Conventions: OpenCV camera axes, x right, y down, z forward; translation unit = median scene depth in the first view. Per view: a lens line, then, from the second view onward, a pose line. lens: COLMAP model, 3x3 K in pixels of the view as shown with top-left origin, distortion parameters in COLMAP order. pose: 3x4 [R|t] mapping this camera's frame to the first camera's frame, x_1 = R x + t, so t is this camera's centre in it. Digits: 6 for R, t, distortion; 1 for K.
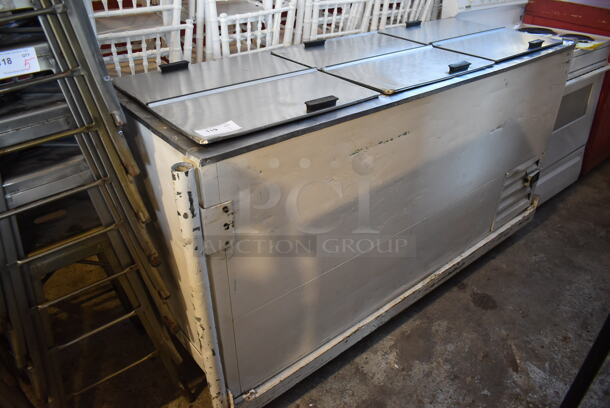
lens RADIAL K [[458.2, 0, 305.0], [0, 458.2, 204.0], [0, 0, 1]] dist [-0.039026, -0.004092]
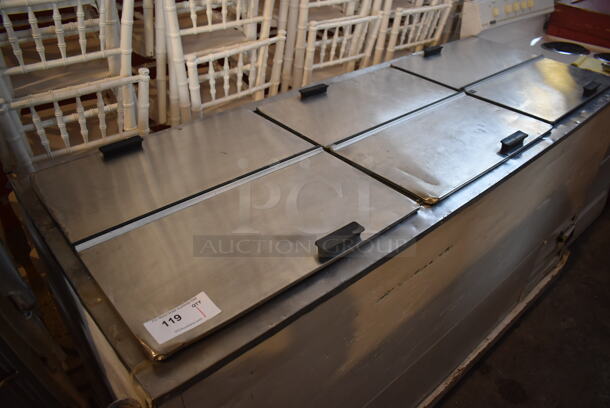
lens RADIAL K [[465.0, 0, 305.4], [0, 465.0, 213.6], [0, 0, 1]] dist [-0.060025, -0.000549]
pose [[0.999028, -0.010590, 0.042785, -0.026712], [0.007537, 0.997456, 0.070891, -0.195028], [-0.043427, -0.070499, 0.996566, 0.211918]]
